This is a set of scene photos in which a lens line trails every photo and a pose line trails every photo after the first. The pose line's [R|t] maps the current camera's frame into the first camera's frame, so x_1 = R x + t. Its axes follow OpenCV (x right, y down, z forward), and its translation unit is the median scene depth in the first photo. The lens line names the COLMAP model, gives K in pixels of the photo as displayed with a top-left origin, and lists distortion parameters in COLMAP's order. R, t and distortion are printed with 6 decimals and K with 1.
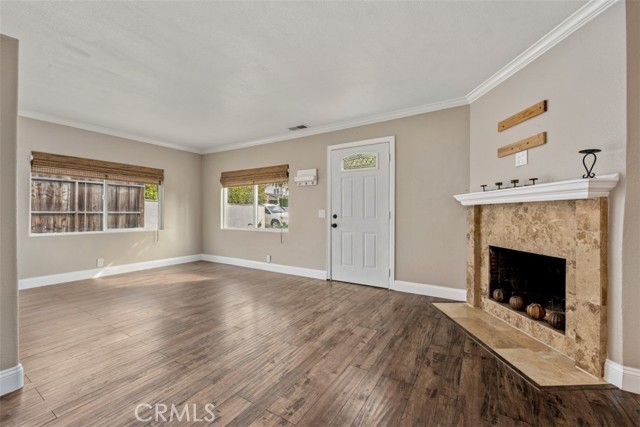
lens RADIAL K [[258.1, 0, 318.5], [0, 258.1, 210.5], [0, 0, 1]] dist [0.001018, 0.000039]
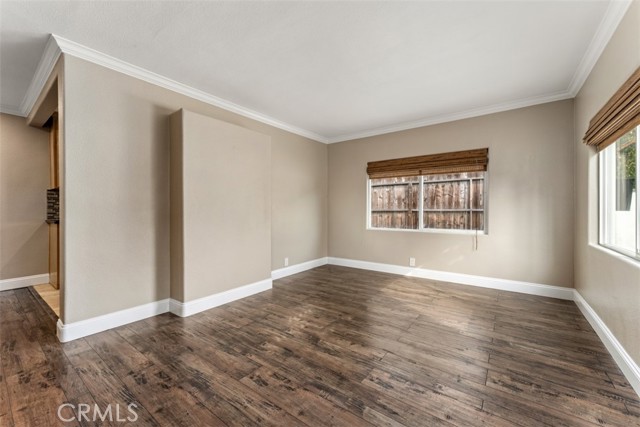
lens RADIAL K [[258.1, 0, 318.5], [0, 258.1, 210.5], [0, 0, 1]] dist [0.001018, 0.000039]
pose [[-0.089379, 0.000003, -0.995998, 0.111518], [0.009258, 0.999957, -0.000828, 0.004226], [0.995955, -0.009295, -0.089375, 0.537619]]
